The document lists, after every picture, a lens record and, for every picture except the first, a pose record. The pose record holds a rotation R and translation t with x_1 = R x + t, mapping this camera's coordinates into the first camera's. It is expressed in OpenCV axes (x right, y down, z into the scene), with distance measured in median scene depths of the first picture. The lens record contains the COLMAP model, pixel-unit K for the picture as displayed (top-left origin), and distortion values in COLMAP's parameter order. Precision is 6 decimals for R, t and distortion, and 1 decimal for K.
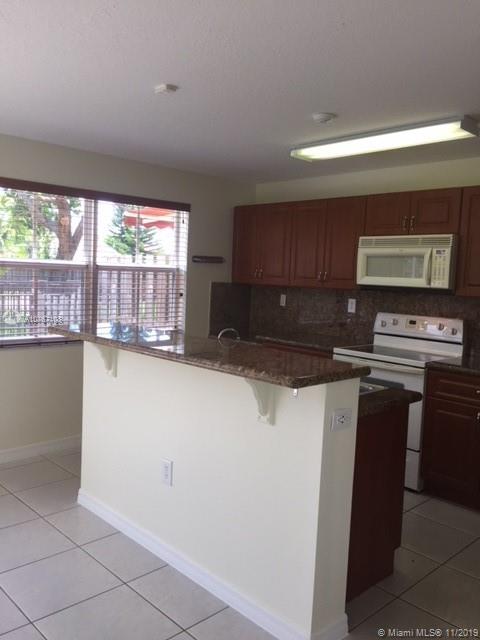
lens RADIAL K [[546.0, 0, 240.7], [0, 546.0, 317.0], [0, 0, 1]] dist [0.005599, -0.027914]
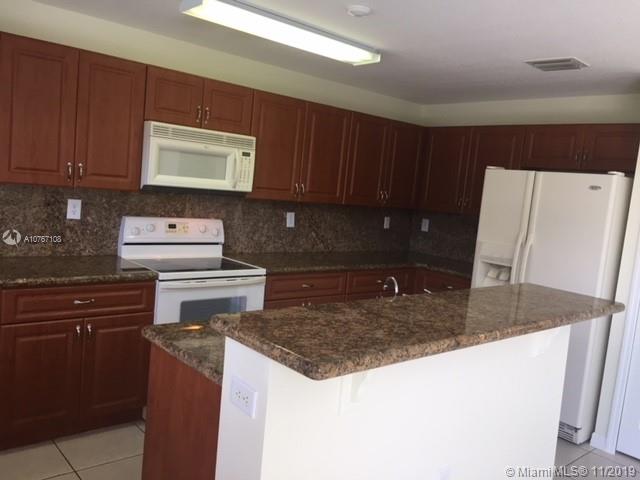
lens RADIAL K [[546.0, 0, 319.9], [0, 546.0, 244.9], [0, 0, 1]] dist [0.005599, -0.027914]
pose [[0.044987, -0.132404, 0.990174, -0.550929], [-0.003226, 0.991154, 0.132681, -0.078688], [-0.998982, -0.009163, 0.044162, 0.734726]]
